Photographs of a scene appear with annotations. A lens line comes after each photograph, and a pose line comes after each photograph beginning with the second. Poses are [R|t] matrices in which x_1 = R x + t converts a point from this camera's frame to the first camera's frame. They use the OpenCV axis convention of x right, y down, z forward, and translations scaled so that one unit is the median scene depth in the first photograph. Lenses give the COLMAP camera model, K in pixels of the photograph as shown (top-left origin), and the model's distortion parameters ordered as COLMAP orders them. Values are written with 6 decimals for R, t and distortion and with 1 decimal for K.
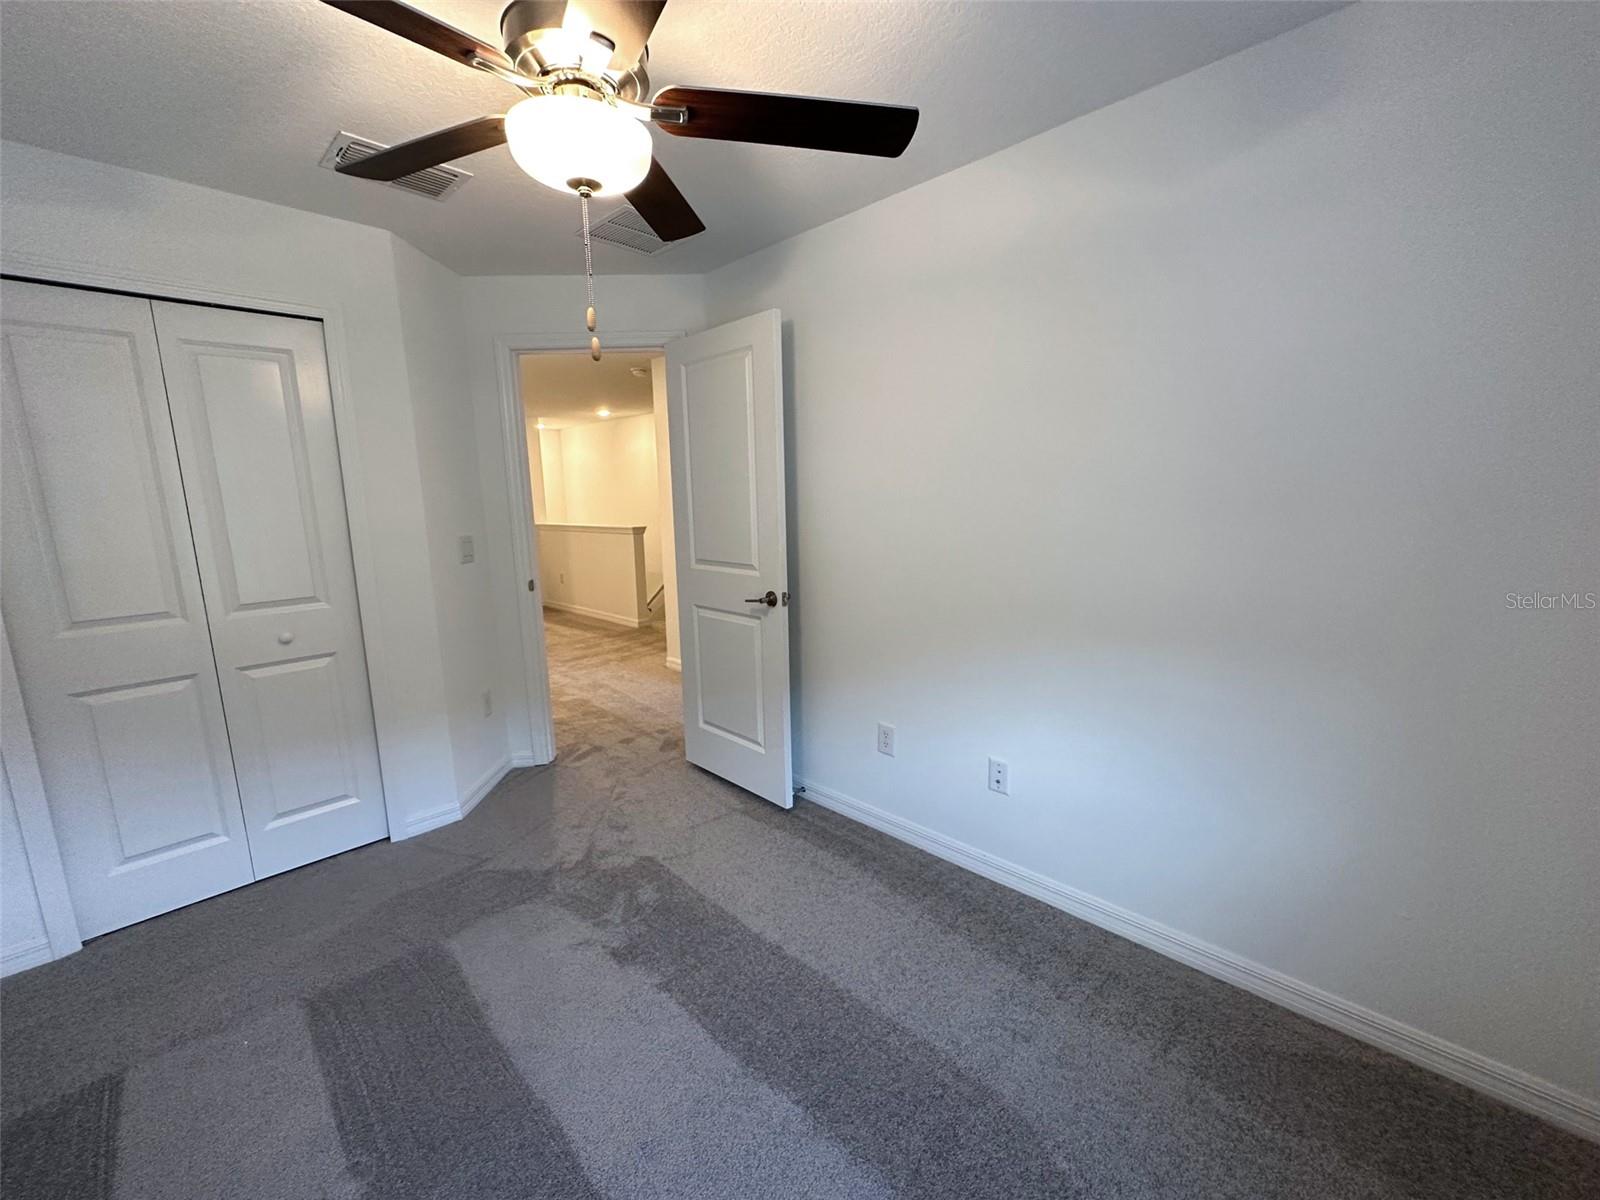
lens RADIAL K [[639.0, 0, 798.8], [0, 639.0, 598.6], [0, 0, 1]] dist [-0.004986, 0.001241]
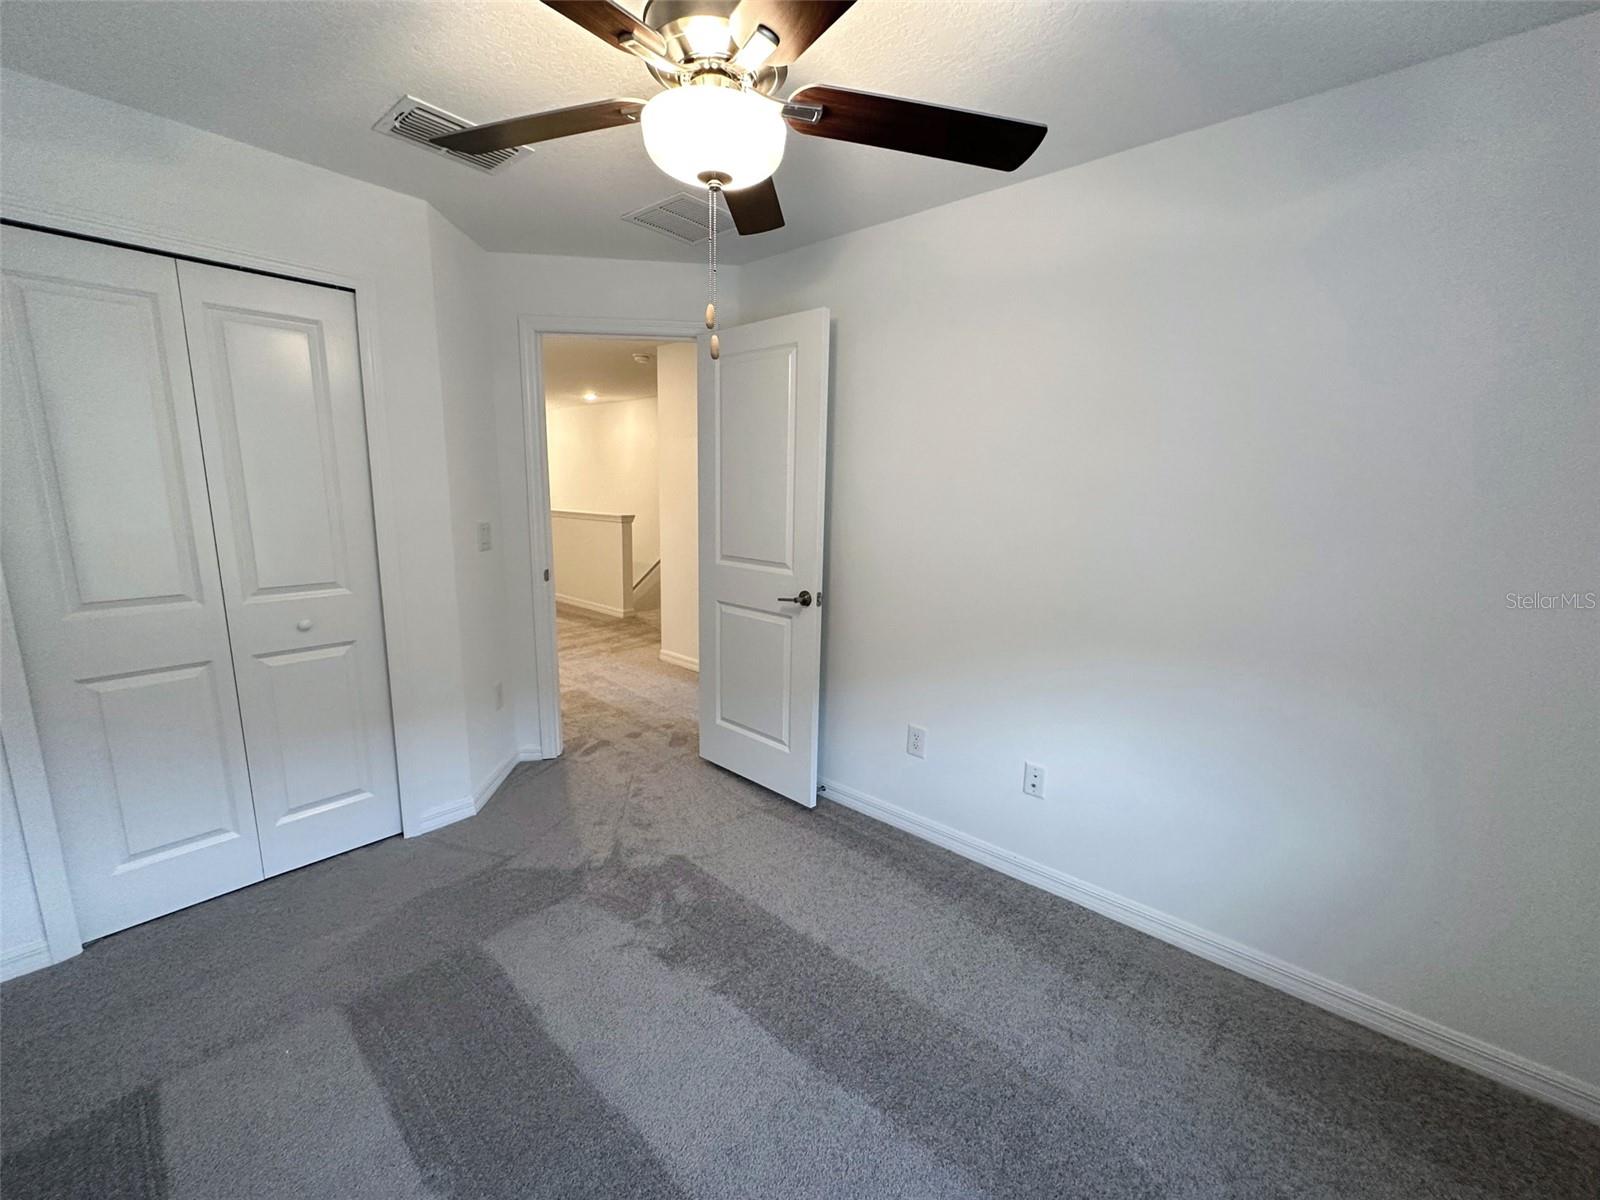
lens RADIAL K [[639.0, 0, 798.8], [0, 639.0, 598.6], [0, 0, 1]] dist [-0.004986, 0.001241]
pose [[0.997467, 0.031935, 0.063555, -0.165169], [-0.032743, 0.999395, 0.011711, -0.015370], [-0.063143, -0.013762, 0.997910, 0.007743]]
